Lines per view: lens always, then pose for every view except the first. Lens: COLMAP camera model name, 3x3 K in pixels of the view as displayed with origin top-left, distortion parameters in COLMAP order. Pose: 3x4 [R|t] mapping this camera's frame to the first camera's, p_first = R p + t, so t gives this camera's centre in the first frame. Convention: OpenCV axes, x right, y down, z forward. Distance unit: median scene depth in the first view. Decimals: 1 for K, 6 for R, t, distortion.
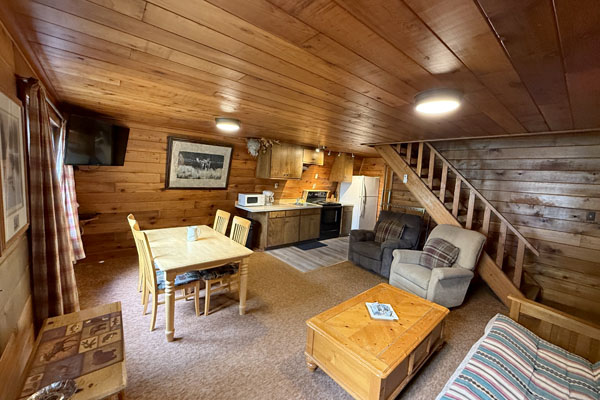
lens RADIAL K [[241.4, 0, 299.8], [0, 241.4, 199.7], [0, 0, 1]] dist [0.038062, 0.001087]
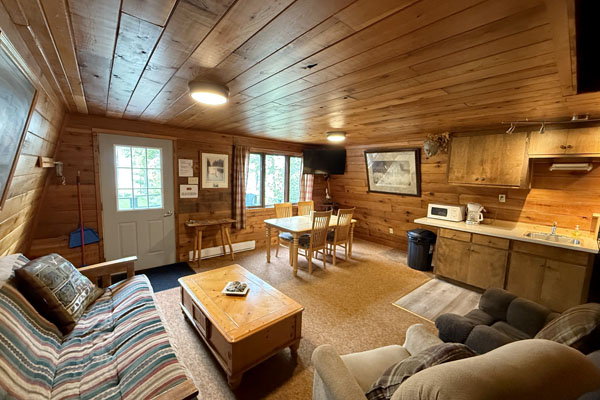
lens RADIAL K [[241.4, 0, 300.3], [0, 241.4, 199.0], [0, 0, 1]] dist [0.038062, 0.001087]
pose [[0.022991, 0.048428, -0.998562, 0.630422], [-0.146459, 0.988213, 0.044554, -0.009084], [0.988950, 0.145224, 0.029813, 0.536704]]
